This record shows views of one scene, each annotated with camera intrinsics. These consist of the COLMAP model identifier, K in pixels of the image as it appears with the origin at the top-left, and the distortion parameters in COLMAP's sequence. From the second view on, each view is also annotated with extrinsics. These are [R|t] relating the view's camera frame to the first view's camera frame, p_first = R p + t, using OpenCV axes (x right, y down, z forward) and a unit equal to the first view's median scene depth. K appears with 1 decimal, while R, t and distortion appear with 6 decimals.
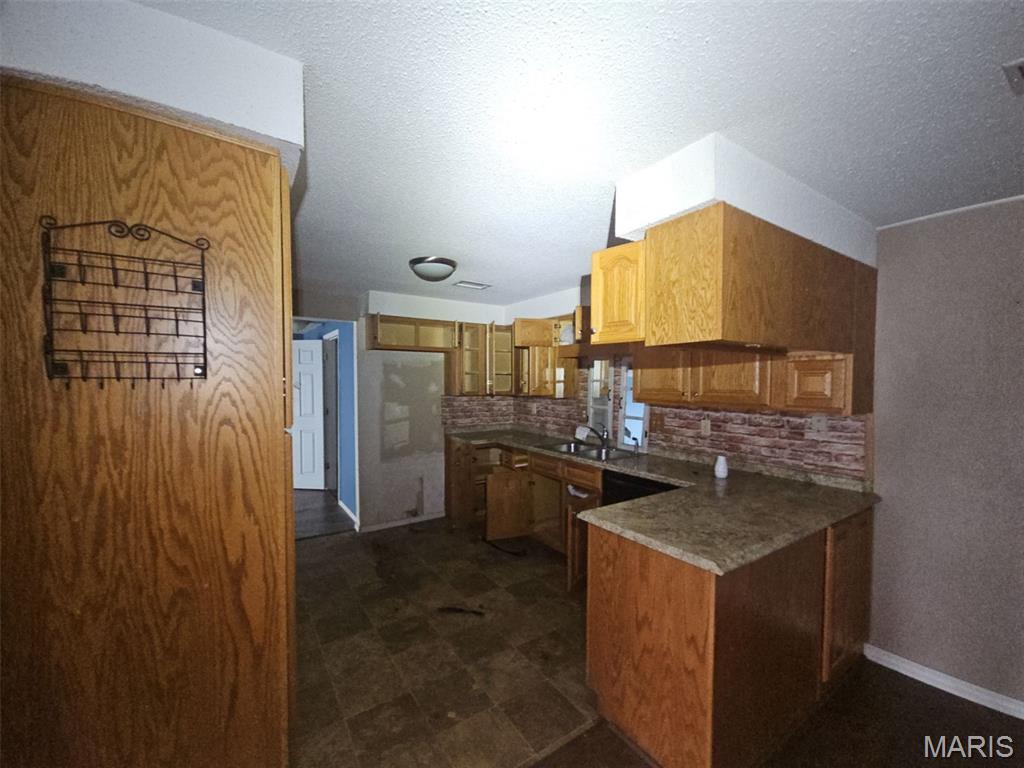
lens RADIAL K [[423.4, 0, 514.2], [0, 423.4, 386.3], [0, 0, 1]] dist [0.000791, 0.000025]
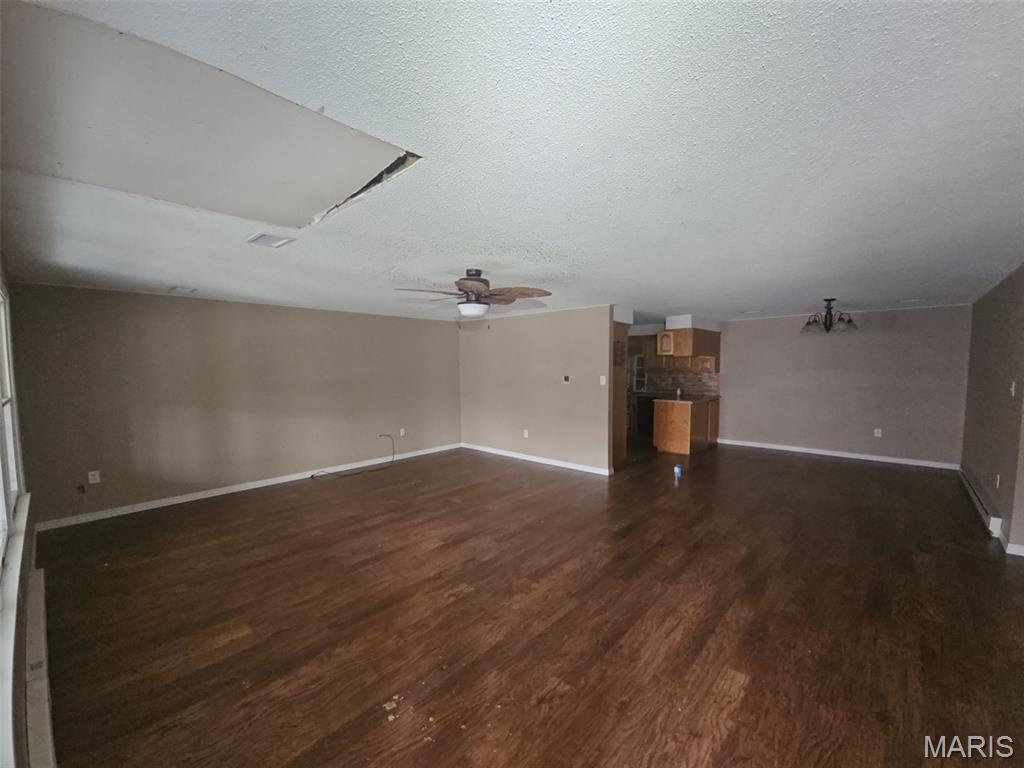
lens RADIAL K [[423.4, 0, 511.4], [0, 423.4, 385.9], [0, 0, 1]] dist [0.000791, 0.000025]
pose [[0.970718, -0.022628, 0.239152, -1.704471], [0.014231, 0.999222, 0.036782, 0.015838], [-0.239798, -0.032301, 0.970285, -2.040651]]
